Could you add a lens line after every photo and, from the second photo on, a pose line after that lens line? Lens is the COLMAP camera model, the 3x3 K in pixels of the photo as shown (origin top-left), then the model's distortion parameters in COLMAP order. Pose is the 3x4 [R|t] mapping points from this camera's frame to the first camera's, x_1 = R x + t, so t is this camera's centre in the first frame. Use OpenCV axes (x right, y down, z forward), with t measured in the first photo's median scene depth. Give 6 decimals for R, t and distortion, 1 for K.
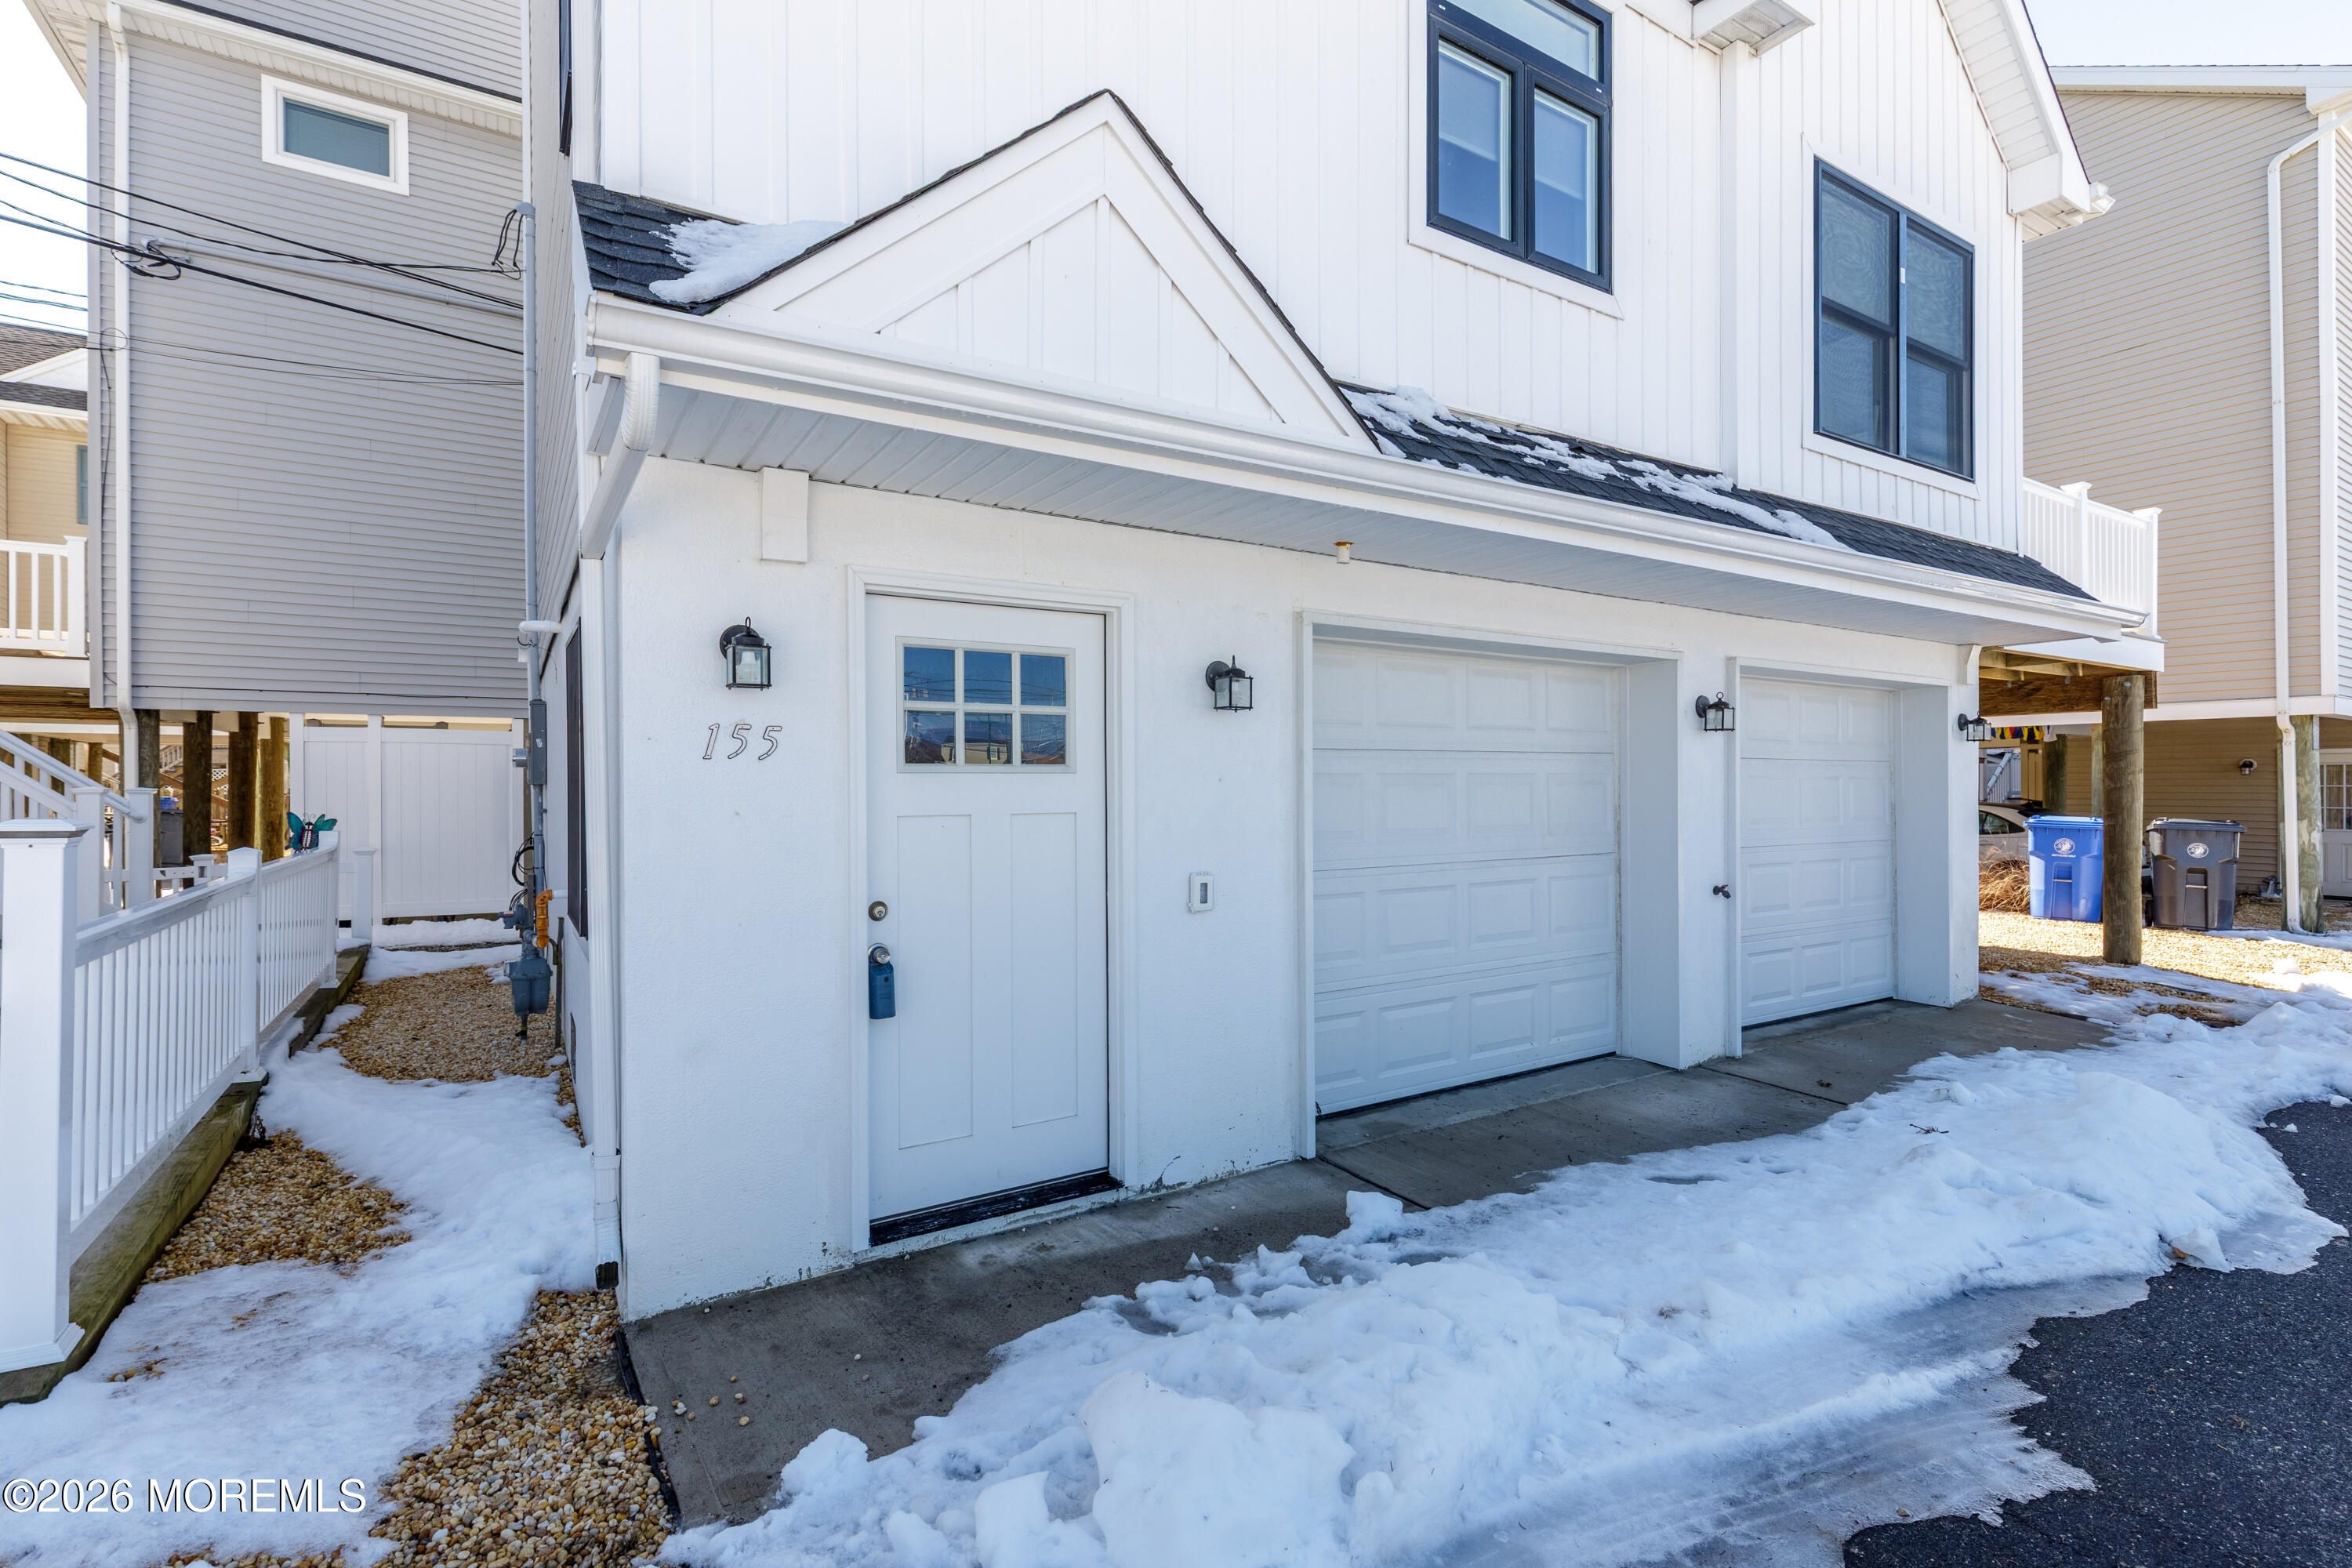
lens RADIAL K [[1078.8, 0, 1159.6], [0, 1078.8, 776.2], [0, 0, 1]] dist [0.005884, -0.000796]
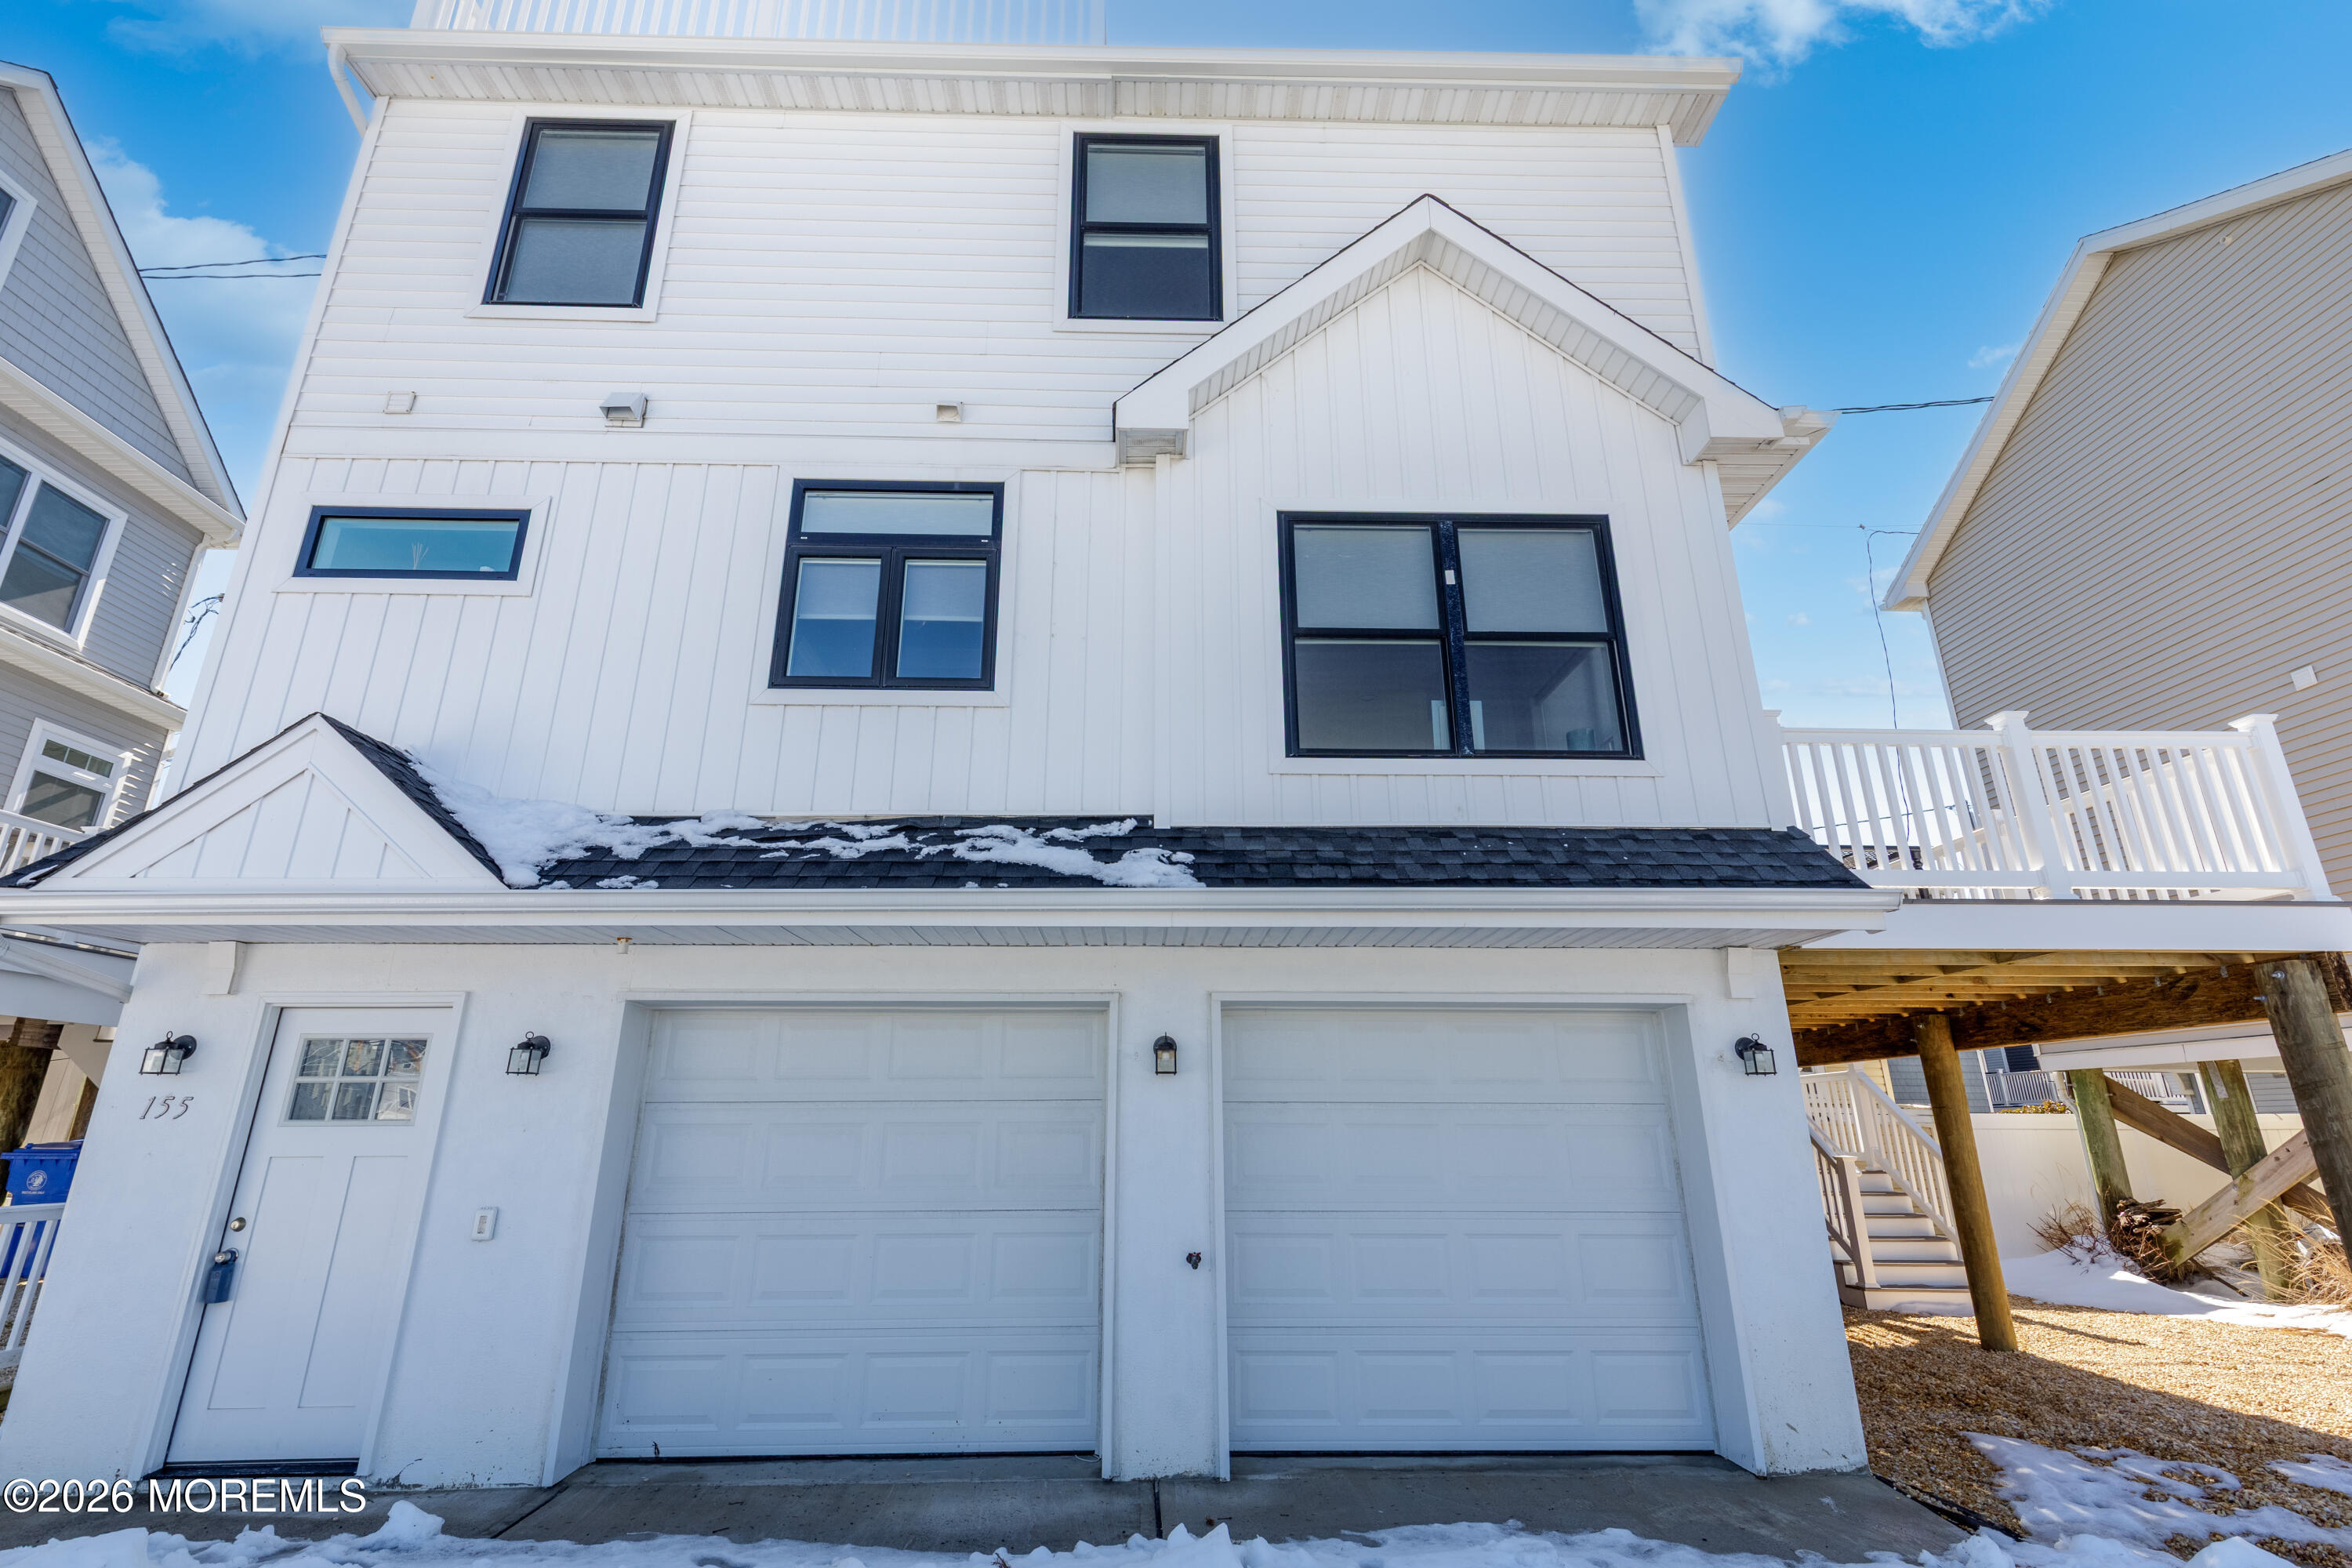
lens RADIAL K [[1078.8, 0, 1180.6], [0, 1078.8, 762.9], [0, 0, 1]] dist [0.005884, -0.000796]
pose [[0.864145, -0.160037, -0.477119, 1.291774], [0.002138, 0.949246, -0.314528, -0.004721], [0.503239, 0.270777, 0.820628, 0.192198]]
